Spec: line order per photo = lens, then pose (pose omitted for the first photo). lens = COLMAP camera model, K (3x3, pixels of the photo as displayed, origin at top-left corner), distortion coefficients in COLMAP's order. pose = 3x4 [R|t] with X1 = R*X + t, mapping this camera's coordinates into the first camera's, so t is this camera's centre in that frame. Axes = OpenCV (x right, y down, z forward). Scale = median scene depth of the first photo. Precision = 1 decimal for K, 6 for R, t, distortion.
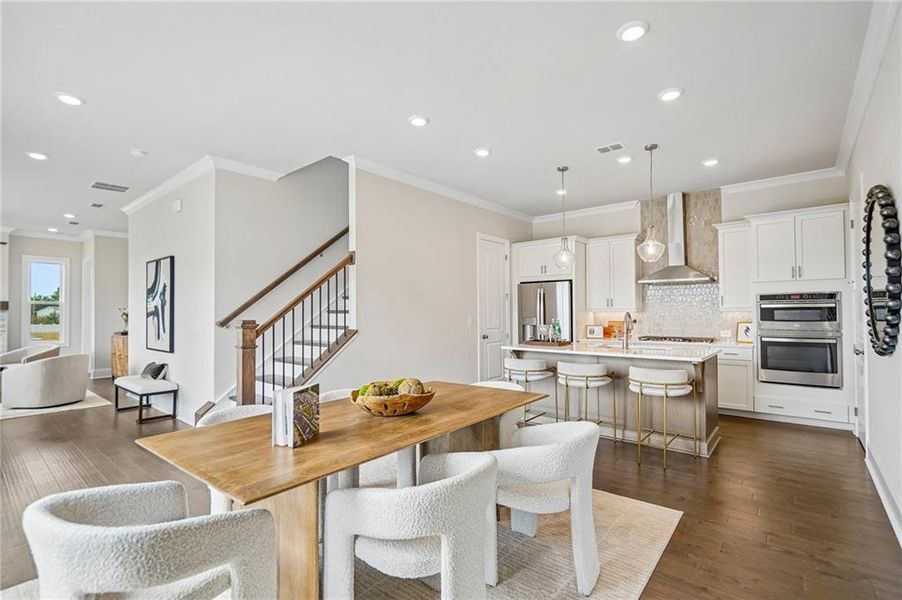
lens RADIAL K [[415.0, 0, 448.7], [0, 415.0, 305.4], [0, 0, 1]] dist [-0.001512, 0.000010]
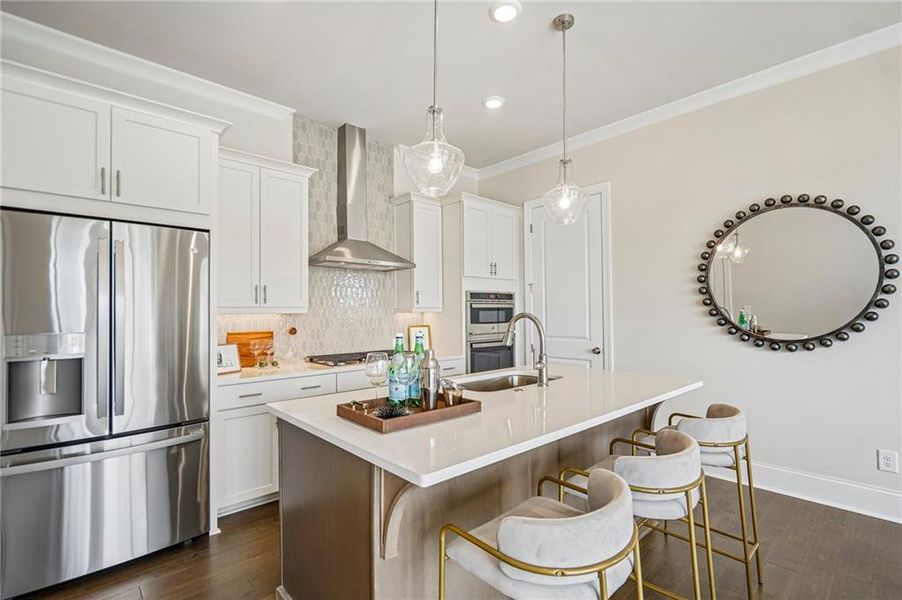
lens RADIAL K [[415.0, 0, 448.7], [0, 415.0, 305.4], [0, 0, 1]] dist [-0.001512, 0.000010]
pose [[0.125292, 0.018928, 0.991939, -0.066024], [-0.011511, 0.999778, -0.017624, 0.014241], [-0.992053, -0.009210, 0.125482, 0.840669]]
